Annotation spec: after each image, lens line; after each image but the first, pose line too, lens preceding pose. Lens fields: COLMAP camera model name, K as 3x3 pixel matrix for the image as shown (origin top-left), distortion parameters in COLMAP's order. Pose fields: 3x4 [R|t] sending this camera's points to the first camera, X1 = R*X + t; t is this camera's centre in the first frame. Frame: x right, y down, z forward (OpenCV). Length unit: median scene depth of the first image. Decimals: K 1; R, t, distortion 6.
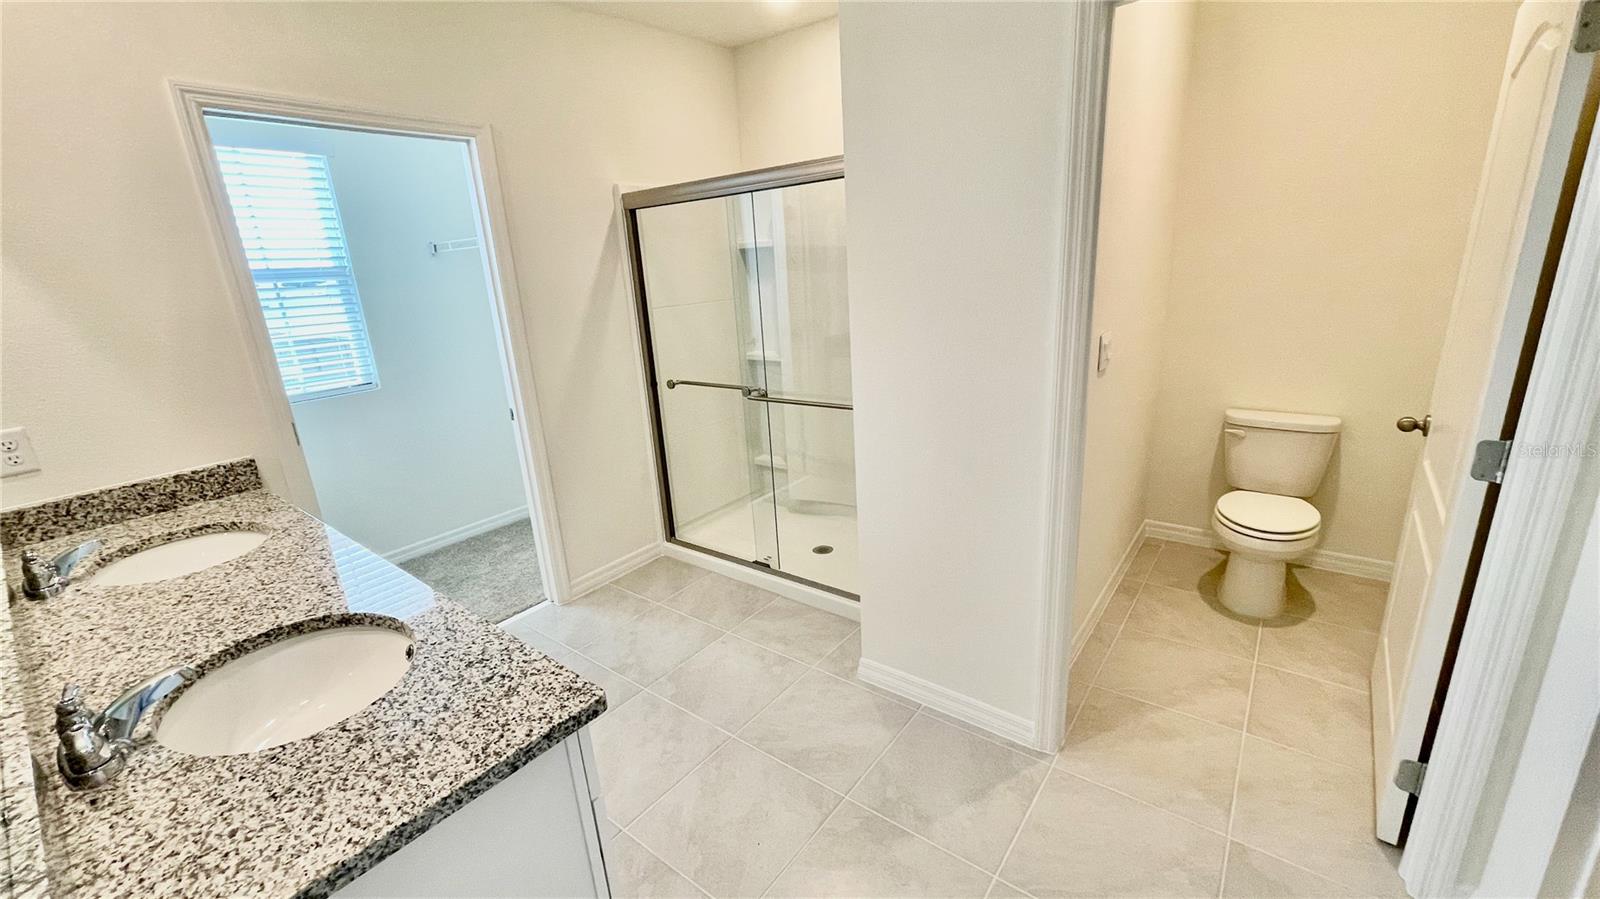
lens RADIAL K [[641.6, 0, 796.8], [0, 641.6, 447.4], [0, 0, 1]] dist [0.001217, 0.000441]
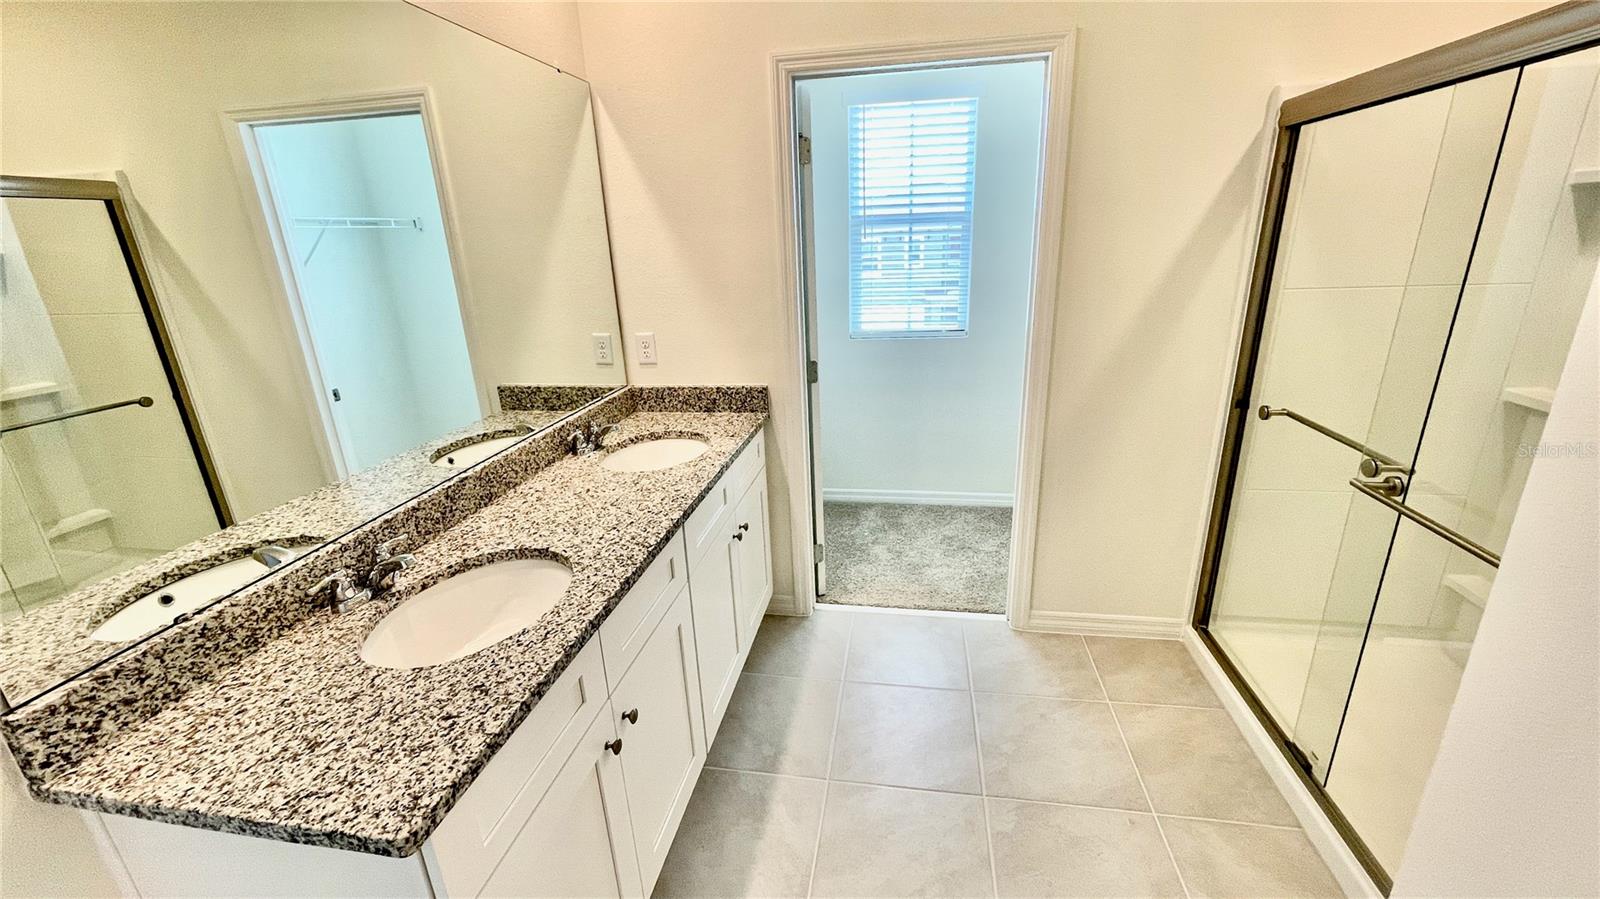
lens RADIAL K [[646.3, 0, 801.2], [0, 646.3, 448.5], [0, 0, 1]] dist [-0.001072, -0.000005]
pose [[0.471359, 0.314994, -0.823772, 0.187731], [-0.235023, 0.945130, 0.226920, -0.156288], [0.850050, 0.086645, 0.519526, 0.442448]]
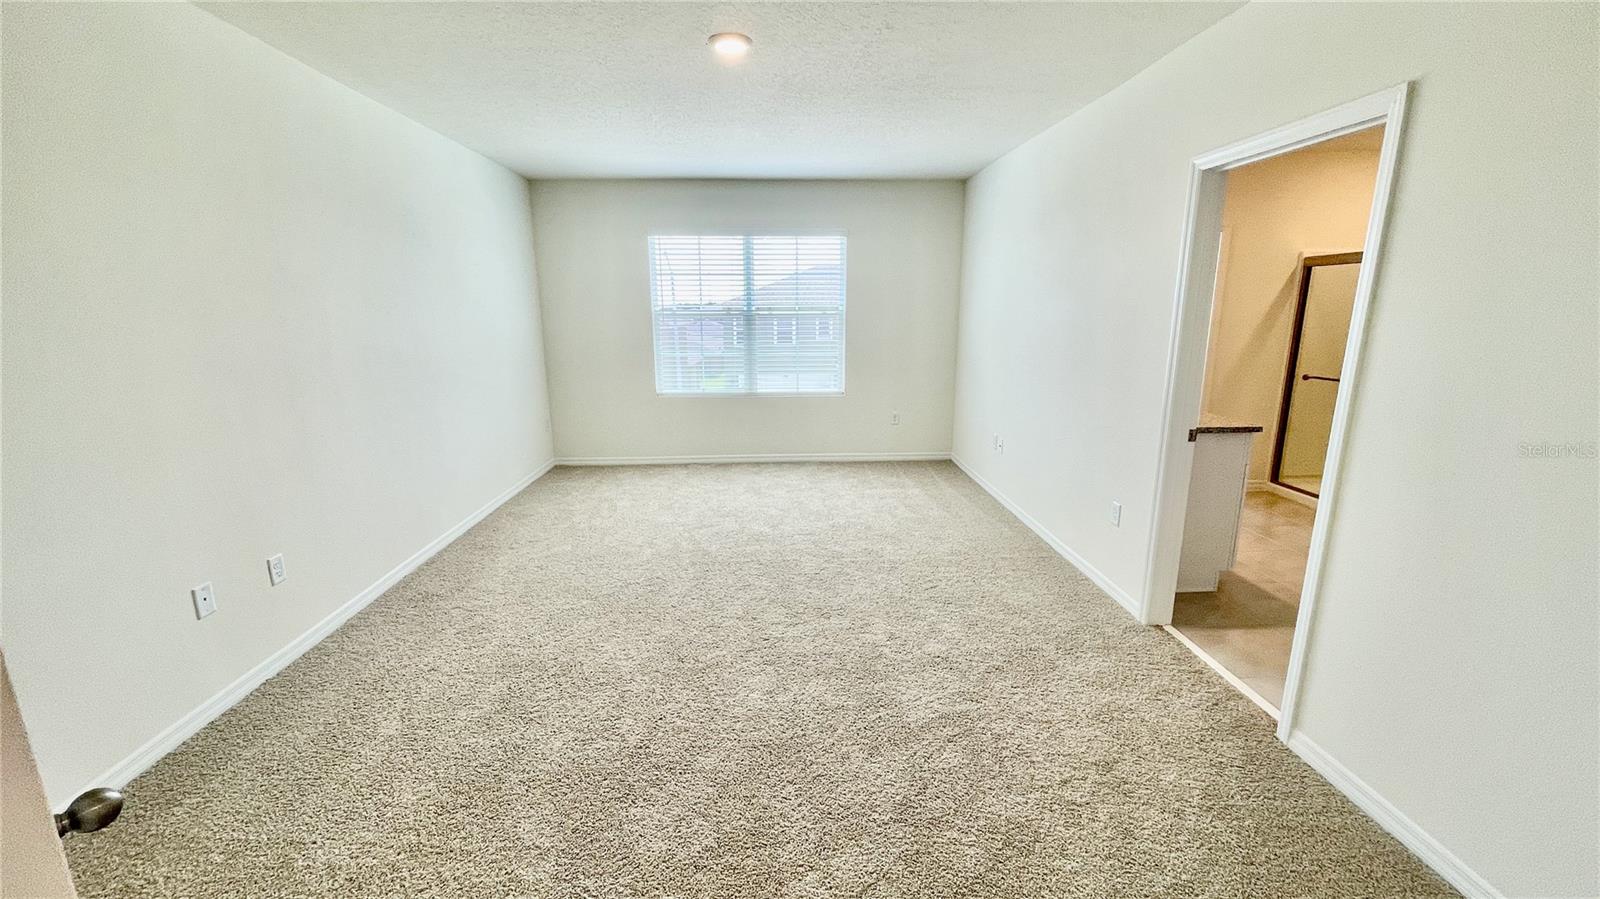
lens RADIAL K [[656.5, 0, 801.5], [0, 656.5, 451.4], [0, 0, 1]] dist [0.000540, 0.000437]
pose [[0.649614, 0.217738, -0.728417, 0.316667], [-0.242267, 0.967450, 0.073132, 0.387977], [0.720630, 0.128964, 0.681220, -1.428232]]
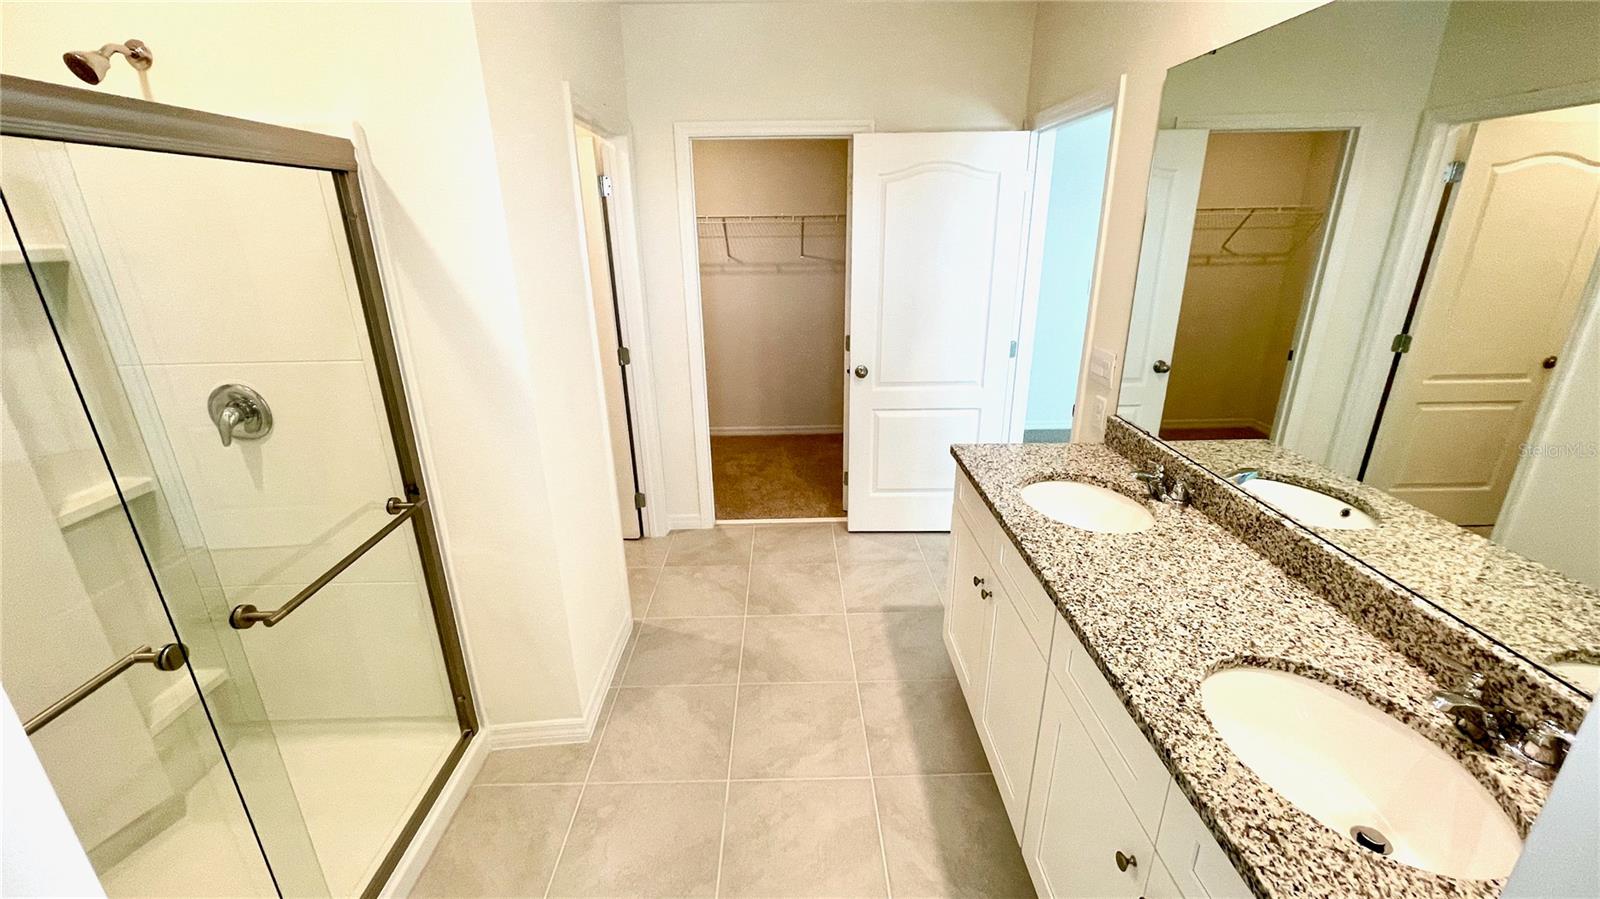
lens RADIAL K [[656.5, 0, 801.5], [0, 656.5, 451.4], [0, 0, 1]] dist [0.000540, 0.000437]
pose [[-0.630295, -0.198031, 0.750675, -0.802702], [0.259895, 0.857311, 0.444380, -0.366133], [-0.731562, 0.475187, -0.488891, 1.182246]]
